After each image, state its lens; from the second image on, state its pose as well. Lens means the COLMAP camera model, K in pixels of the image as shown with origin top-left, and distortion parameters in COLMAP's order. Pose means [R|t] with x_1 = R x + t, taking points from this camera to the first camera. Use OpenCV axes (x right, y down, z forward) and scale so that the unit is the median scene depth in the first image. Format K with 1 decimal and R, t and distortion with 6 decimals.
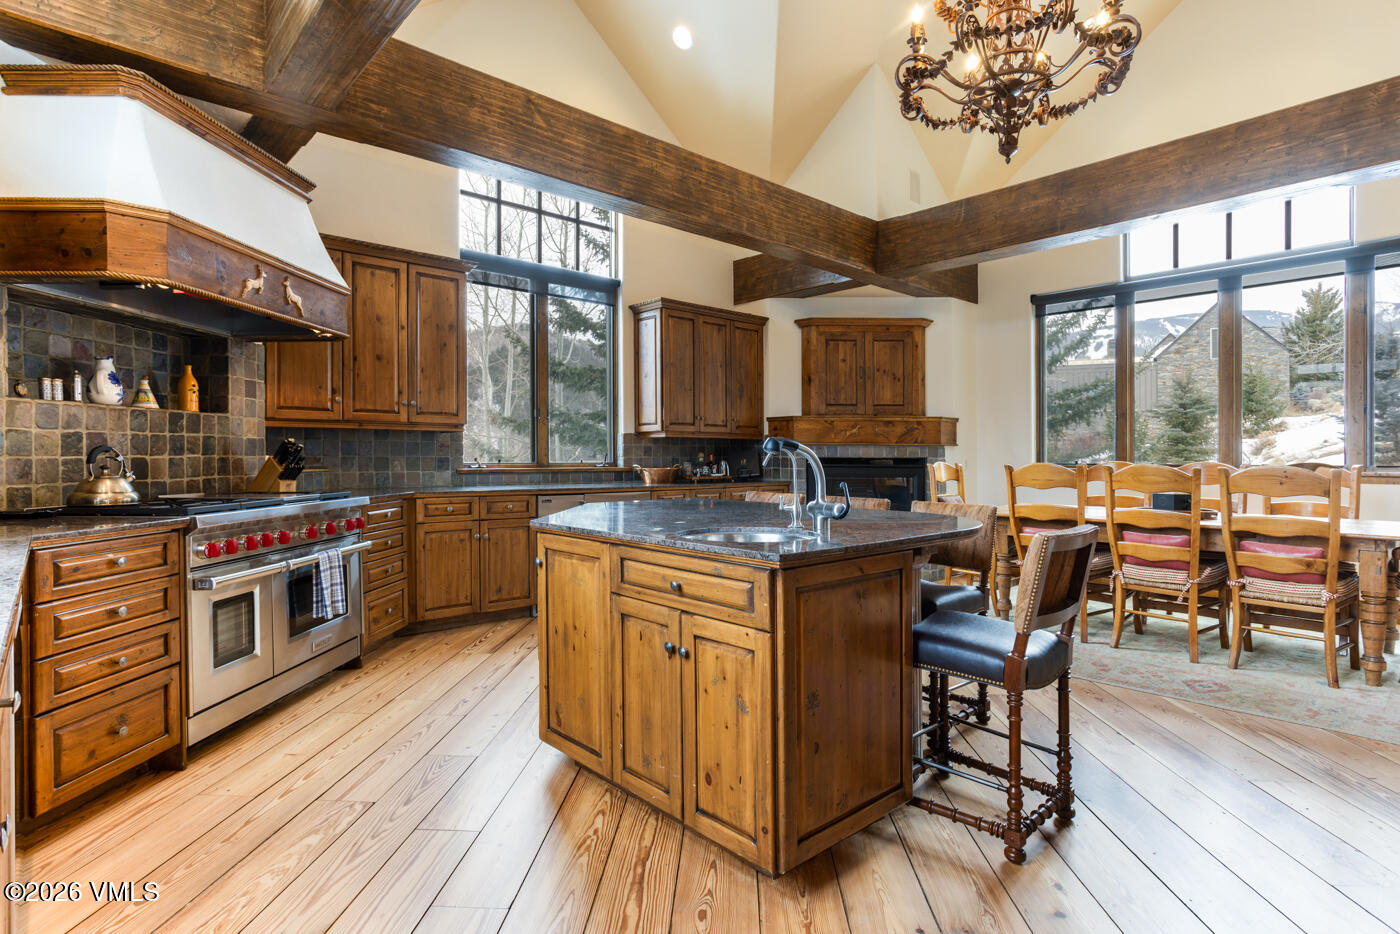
lens RADIAL K [[706.0, 0, 704.0], [0, 706.0, 465.1], [0, 0, 1]] dist [-0.021651, 0.001368]
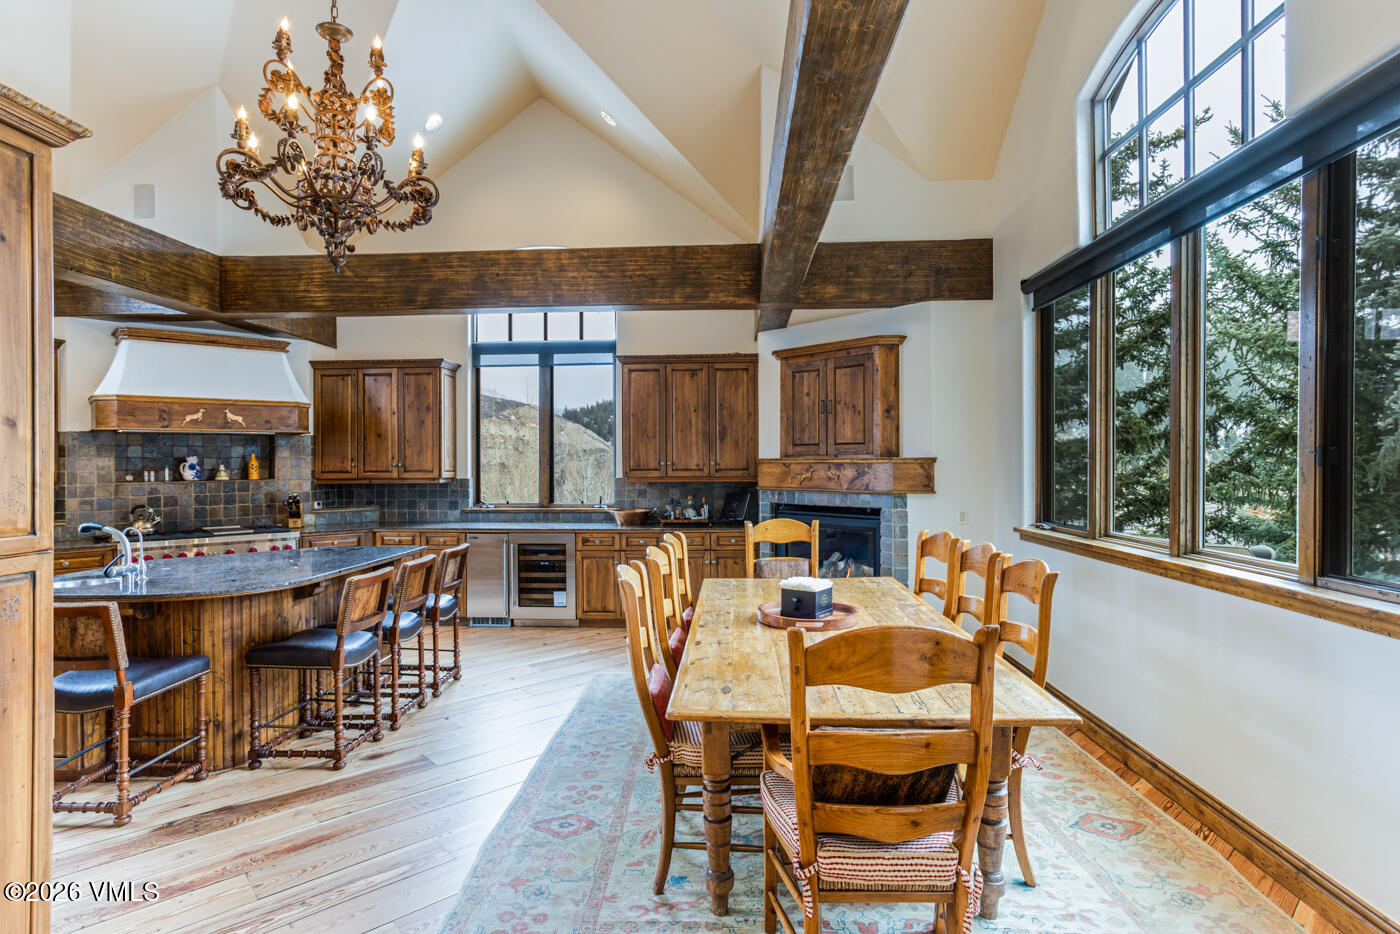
lens RADIAL K [[706.0, 0, 698.2], [0, 706.0, 469.6], [0, 0, 1]] dist [-0.021651, 0.001368]
pose [[0.718857, -0.001964, -0.695156, 1.052637], [-0.000224, 0.999995, -0.003057, -0.075825], [0.695158, 0.002354, 0.718853, 0.397292]]
